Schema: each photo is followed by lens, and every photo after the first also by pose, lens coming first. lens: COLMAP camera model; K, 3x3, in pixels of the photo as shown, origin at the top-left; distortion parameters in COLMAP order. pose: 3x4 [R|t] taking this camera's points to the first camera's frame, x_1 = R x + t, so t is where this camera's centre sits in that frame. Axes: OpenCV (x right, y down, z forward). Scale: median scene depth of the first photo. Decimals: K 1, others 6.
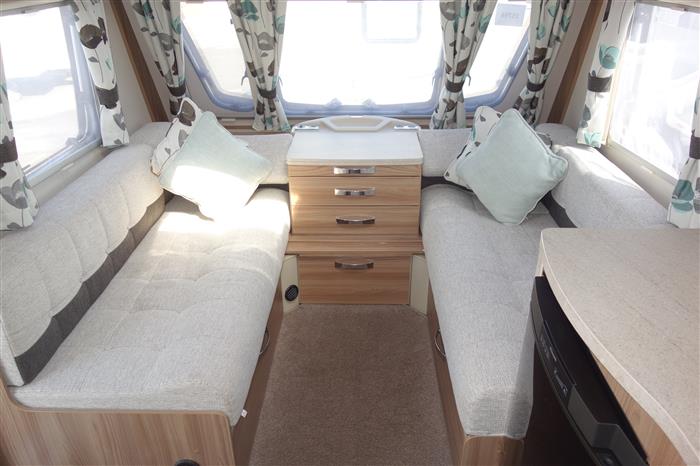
lens RADIAL K [[555.3, 0, 353.4], [0, 555.3, 236.4], [0, 0, 1]] dist [-0.005140, -0.009810]
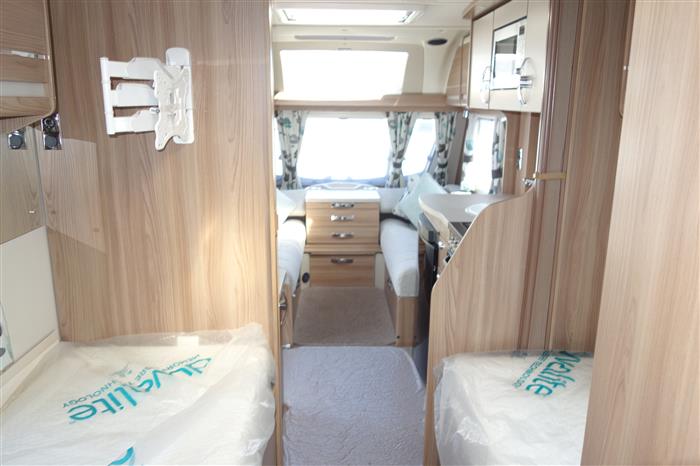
lens RADIAL K [[555.3, 0, 353.4], [0, 555.3, 236.4], [0, 0, 1]] dist [-0.005140, -0.009810]
pose [[0.998590, 0.002206, 0.053047, -0.058493], [0.009513, 0.975533, -0.219645, 0.374520], [-0.052233, 0.219840, 0.974137, -0.742970]]
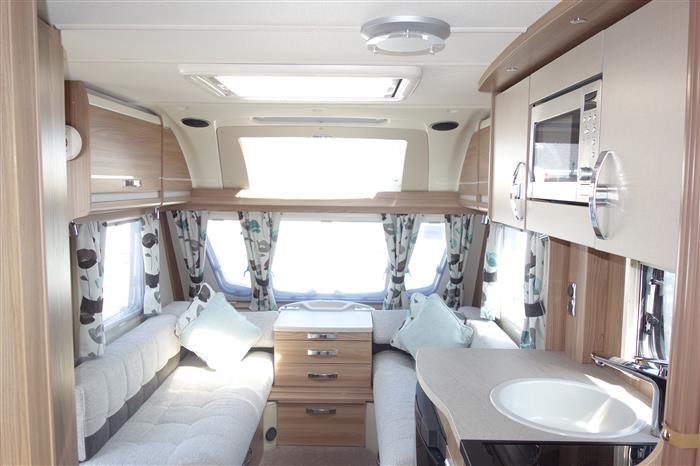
lens RADIAL K [[555.3, 0, 353.4], [0, 555.3, 236.4], [0, 0, 1]] dist [-0.005140, -0.009810]
pose [[0.999669, 0.017871, 0.018496, 0.046926], [-0.010008, 0.932771, -0.360330, 0.141721], [-0.023692, 0.360026, 0.932641, -0.360487]]
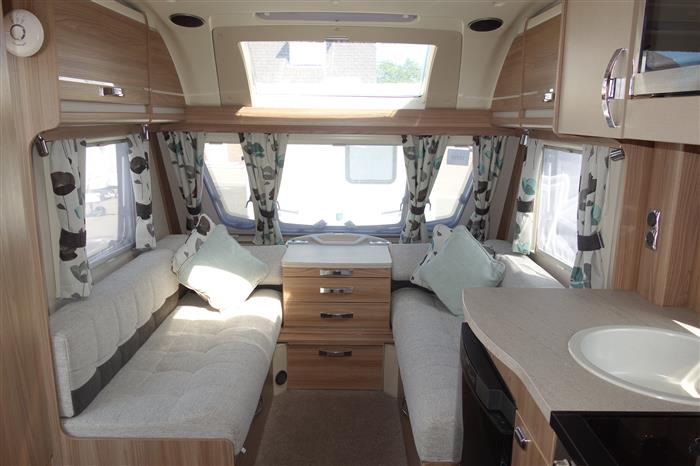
lens RADIAL K [[555.3, 0, 353.4], [0, 555.3, 236.4], [0, 0, 1]] dist [-0.005140, -0.009810]
pose [[0.999547, 0.013368, 0.026946, 0.004733], [-0.006239, 0.968478, -0.249022, 0.108523], [-0.029426, 0.248741, 0.968123, -0.211730]]
